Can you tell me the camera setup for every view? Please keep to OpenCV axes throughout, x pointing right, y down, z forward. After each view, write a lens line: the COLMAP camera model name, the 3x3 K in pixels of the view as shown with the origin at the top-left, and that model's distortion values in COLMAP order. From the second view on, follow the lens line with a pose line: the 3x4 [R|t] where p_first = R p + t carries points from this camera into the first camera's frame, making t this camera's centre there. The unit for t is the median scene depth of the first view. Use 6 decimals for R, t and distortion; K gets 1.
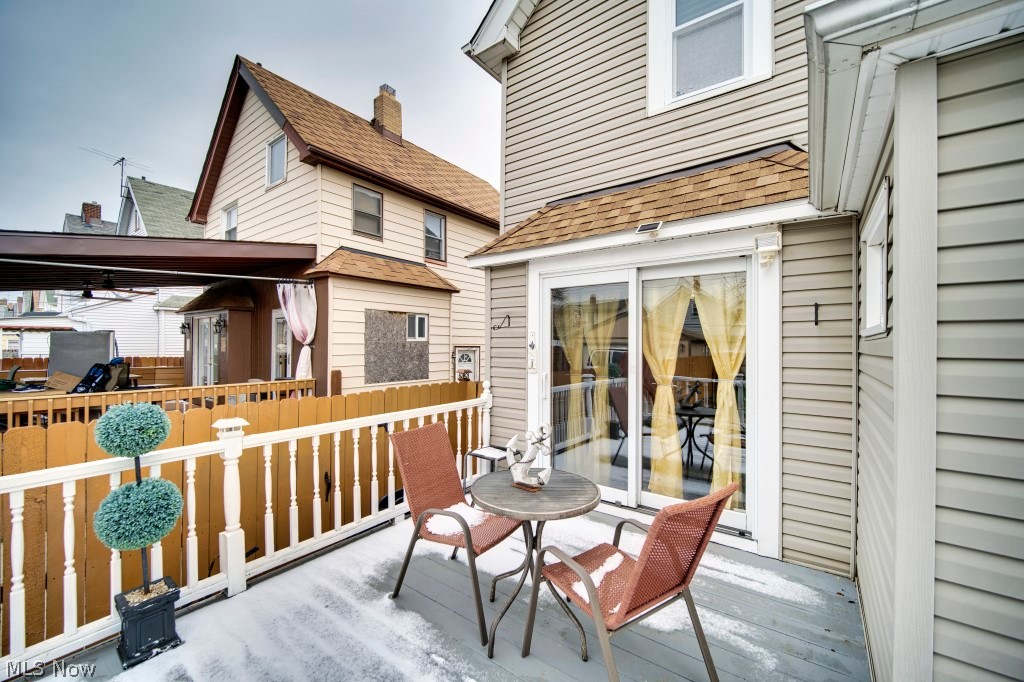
lens RADIAL K [[404.7, 0, 507.9], [0, 404.7, 344.9], [0, 0, 1]] dist [-0.005308, 0.001489]
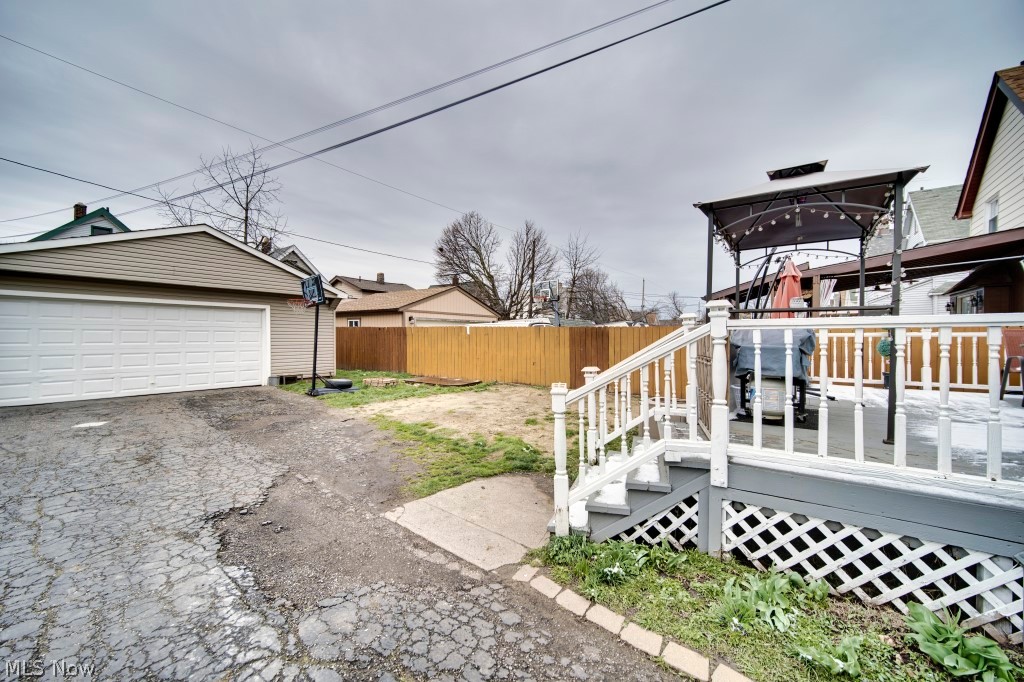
lens RADIAL K [[404.7, 0, 512.2], [0, 404.7, 341.4], [0, 0, 1]] dist [-0.005308, 0.001489]
pose [[0.027445, 0.006617, -0.999601, 0.617619], [-0.003997, 0.999971, 0.006510, 0.094993], [0.999615, 0.003817, 0.027471, -0.585705]]
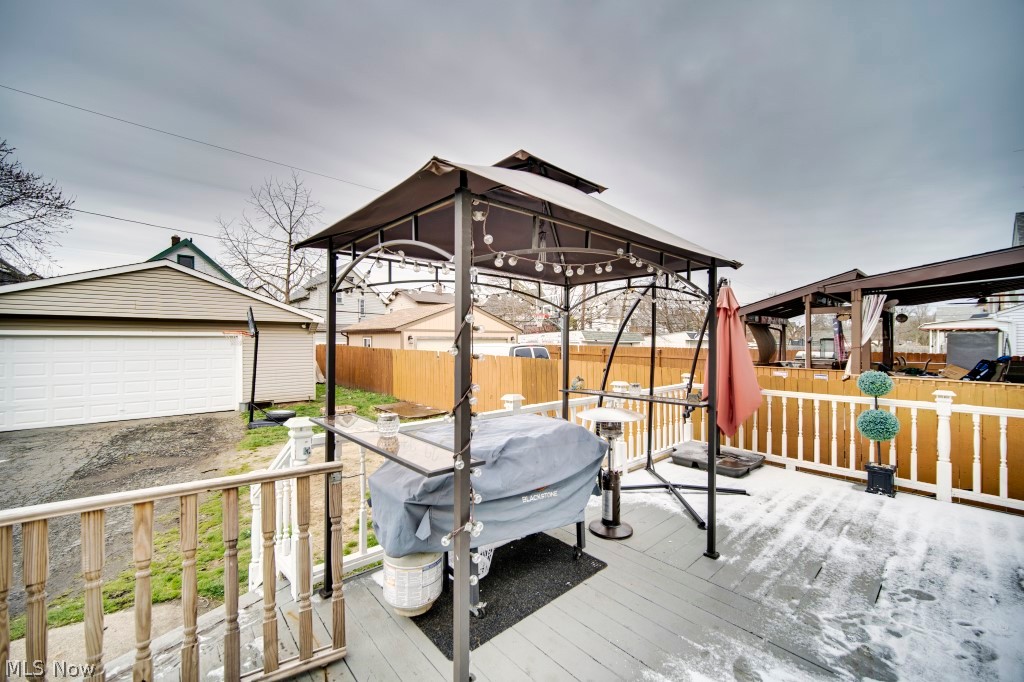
lens RADIAL K [[404.7, 0, 513.5], [0, 404.7, 340.9], [0, 0, 1]] dist [-0.005308, 0.001489]
pose [[-0.192320, -0.001506, -0.981331, 0.393235], [-0.004944, 0.999988, -0.000565, -0.000507], [0.981320, 0.004743, -0.192325, -0.115132]]
